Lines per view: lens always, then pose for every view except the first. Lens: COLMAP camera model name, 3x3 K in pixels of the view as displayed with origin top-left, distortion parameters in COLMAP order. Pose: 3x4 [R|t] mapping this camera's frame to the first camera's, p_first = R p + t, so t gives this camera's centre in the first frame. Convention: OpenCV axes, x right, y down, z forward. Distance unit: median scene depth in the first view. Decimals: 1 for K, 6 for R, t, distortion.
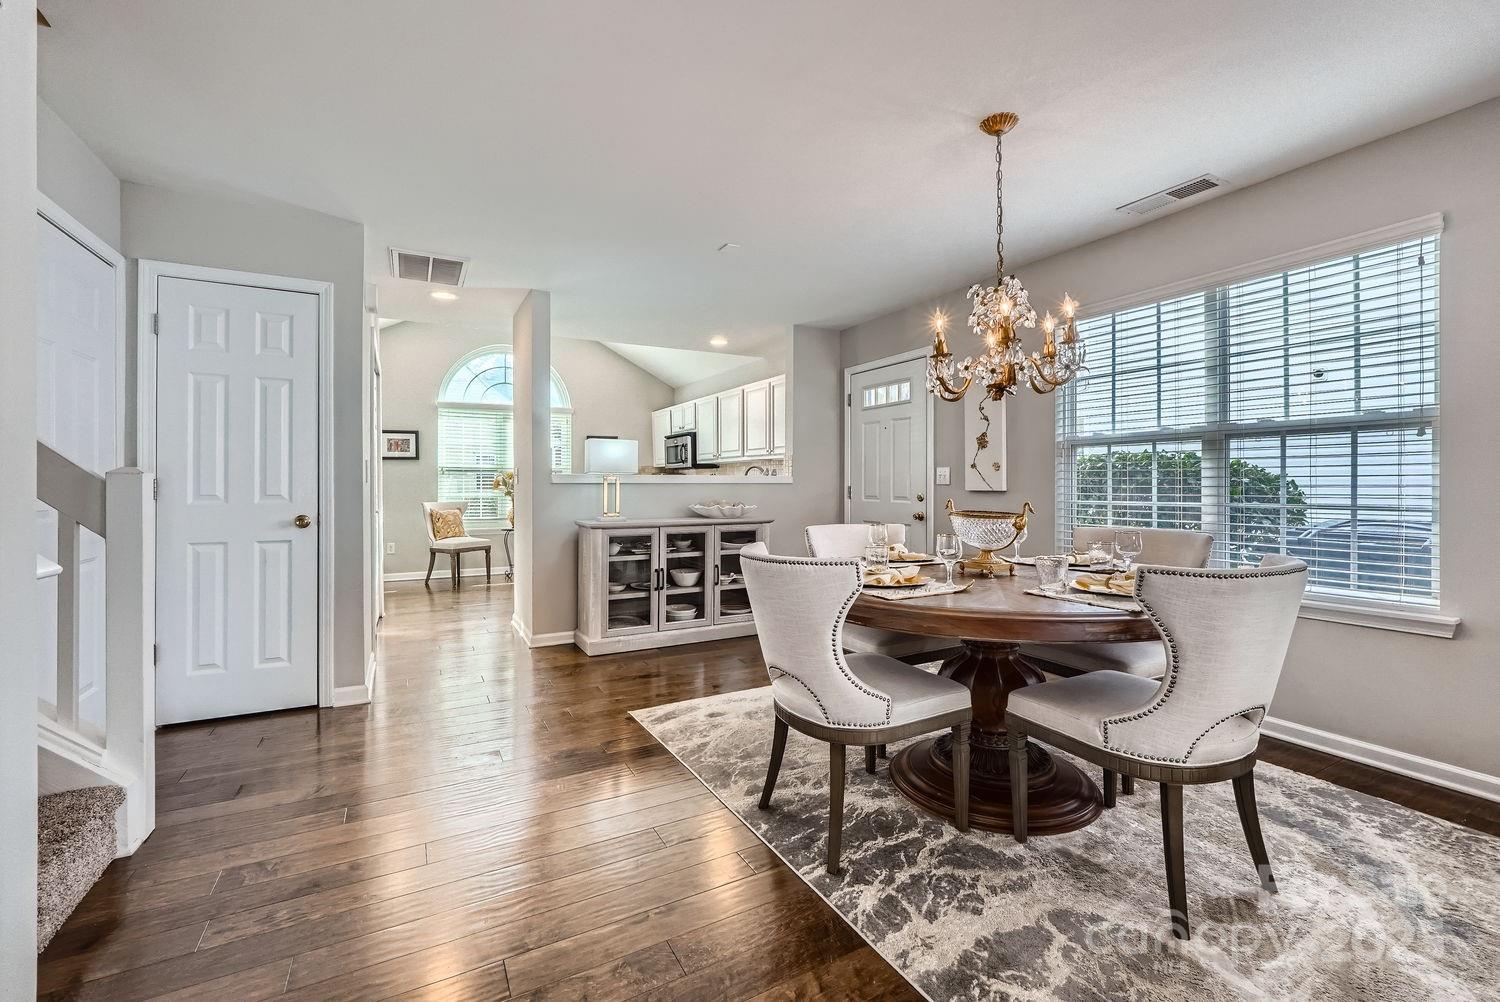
lens RADIAL K [[641.6, 0, 738.7], [0, 641.6, 490.0], [0, 0, 1]] dist [-0.013110, 0.003040]
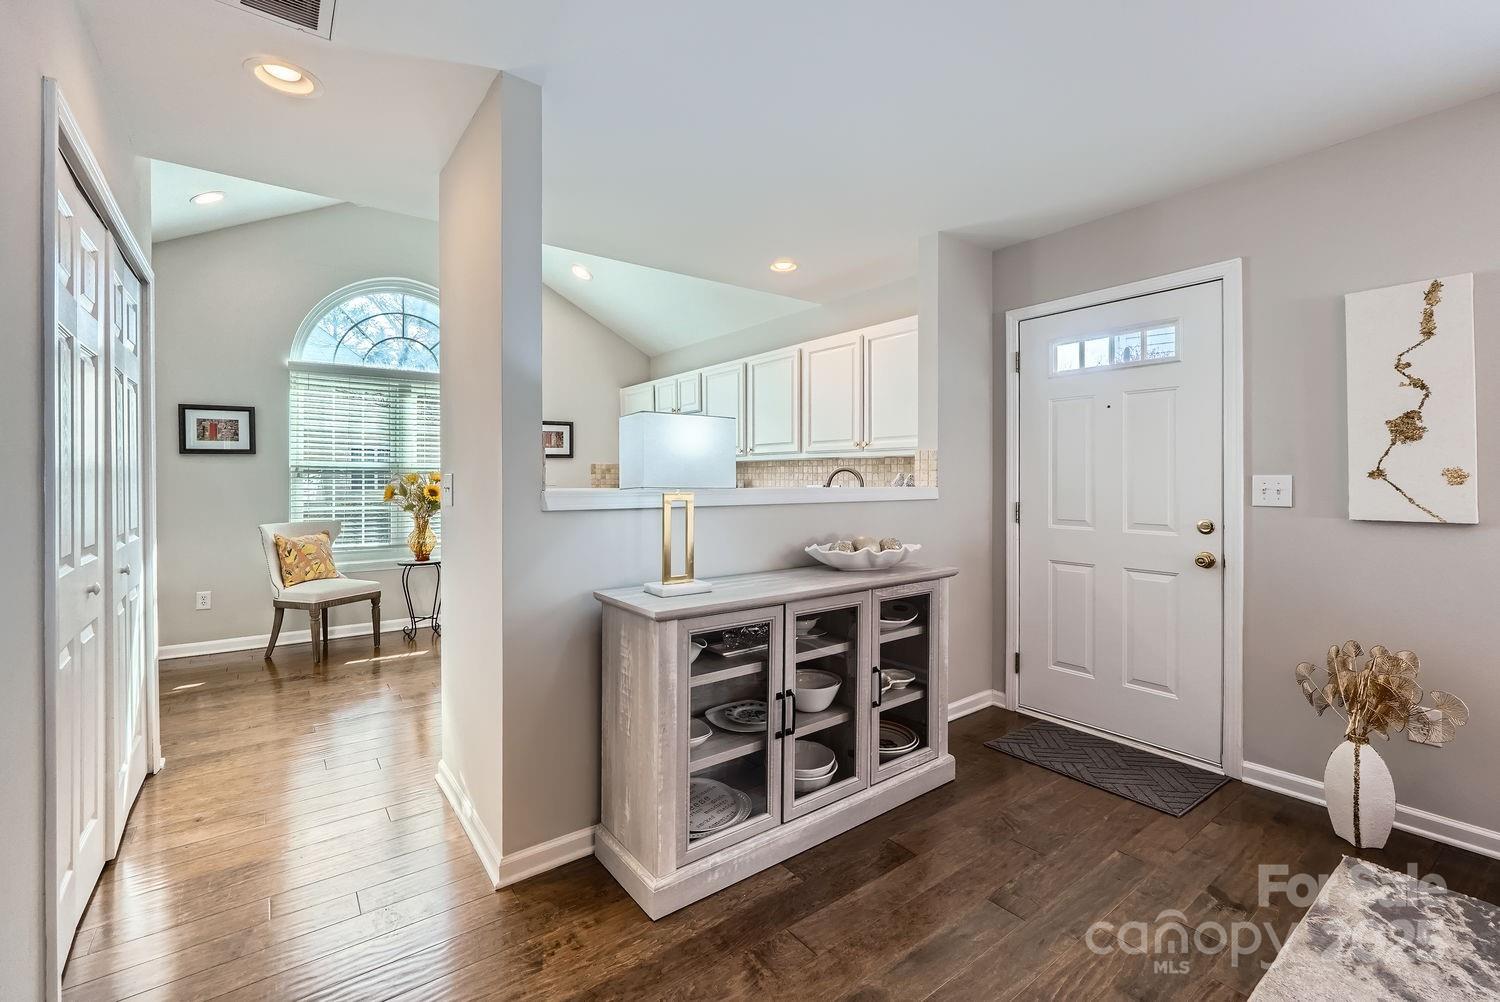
lens RADIAL K [[641.6, 0, 739.7], [0, 641.6, 482.2], [0, 0, 1]] dist [-0.013110, 0.003040]
pose [[0.987309, -0.001511, 0.158806, -0.191779], [0.002098, 0.999992, -0.003524, -0.024173], [-0.158799, 0.003813, 0.987304, 0.448570]]
